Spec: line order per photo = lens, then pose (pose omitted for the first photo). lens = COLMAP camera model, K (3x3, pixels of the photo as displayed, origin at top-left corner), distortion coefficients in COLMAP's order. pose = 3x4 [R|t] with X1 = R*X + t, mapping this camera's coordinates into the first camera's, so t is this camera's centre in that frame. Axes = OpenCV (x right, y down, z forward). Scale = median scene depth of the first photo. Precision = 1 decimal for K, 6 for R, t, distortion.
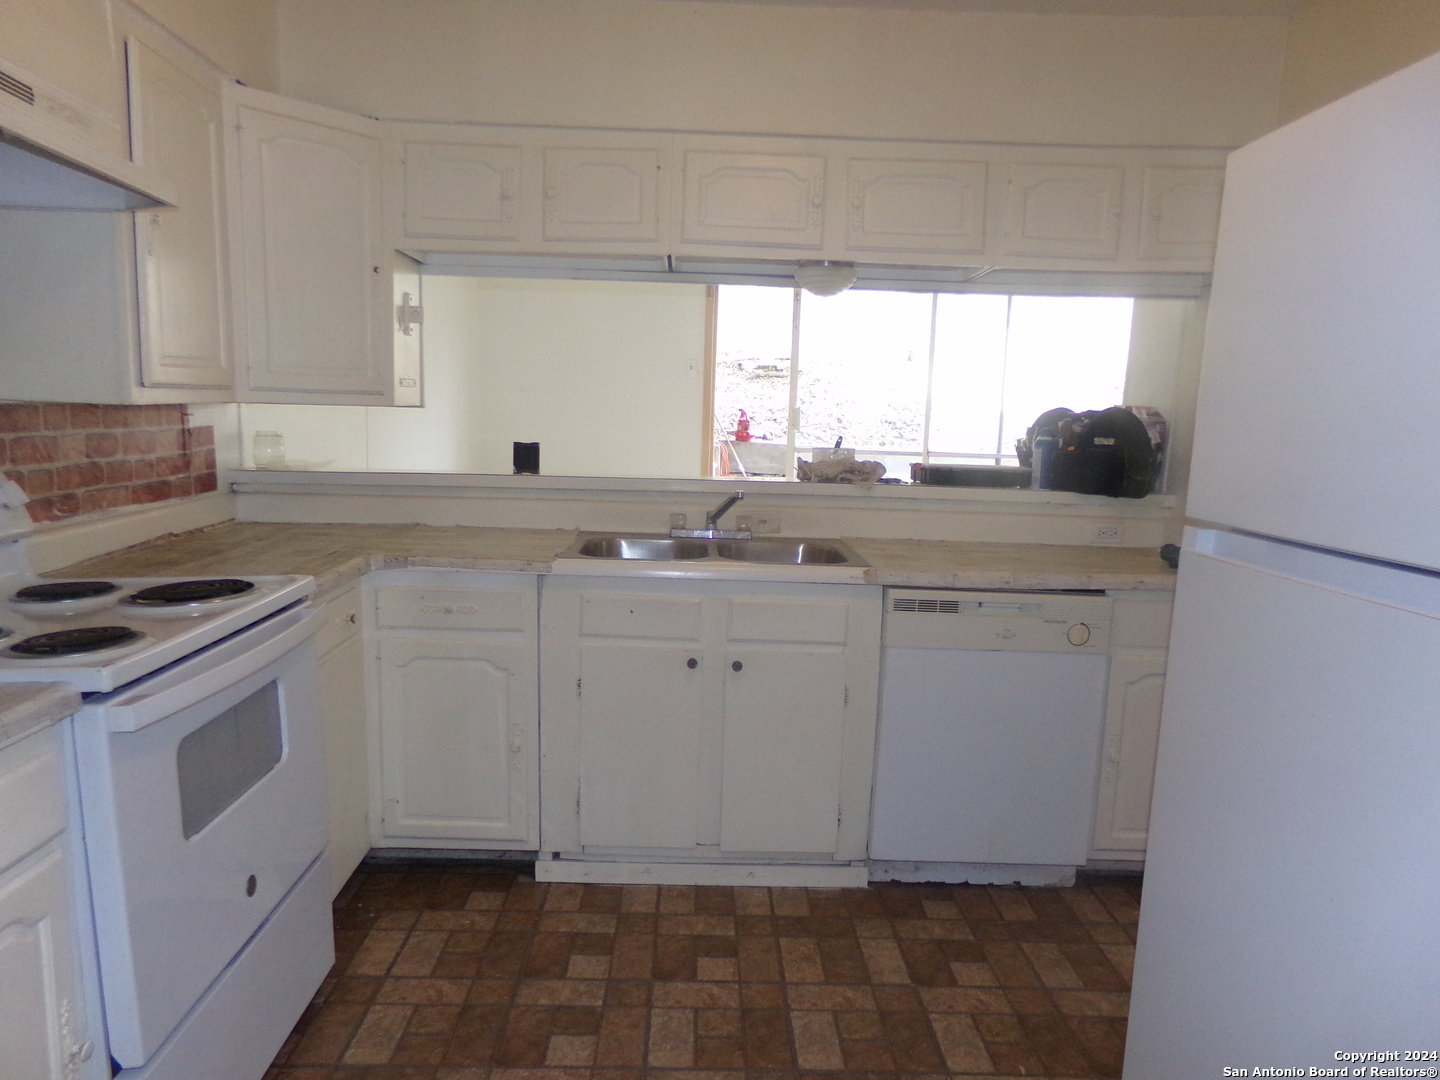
lens RADIAL K [[979.0, 0, 714.0], [0, 979.0, 542.0], [0, 0, 1]] dist [-0.003948, 0.024039]
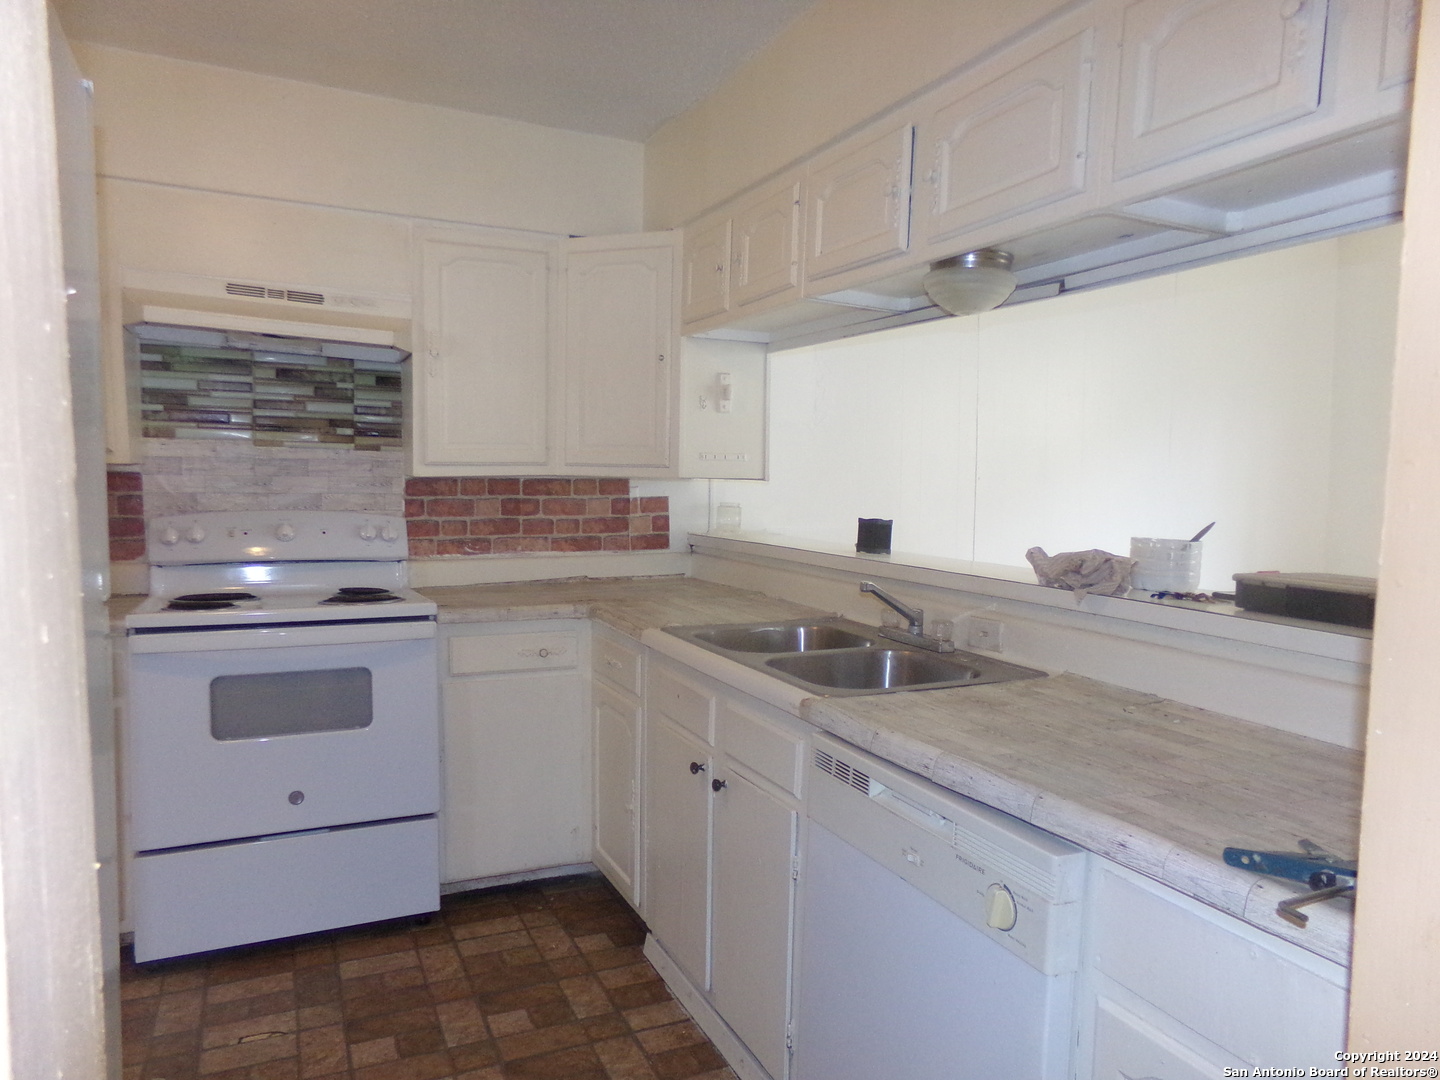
lens RADIAL K [[979.0, 0, 714.0], [0, 979.0, 542.0], [0, 0, 1]] dist [-0.003948, 0.024039]
pose [[0.406558, 0.044698, -0.912531, 0.795593], [-0.128025, 0.991735, -0.008461, -0.071019], [0.904611, 0.120266, 0.408920, 0.665209]]
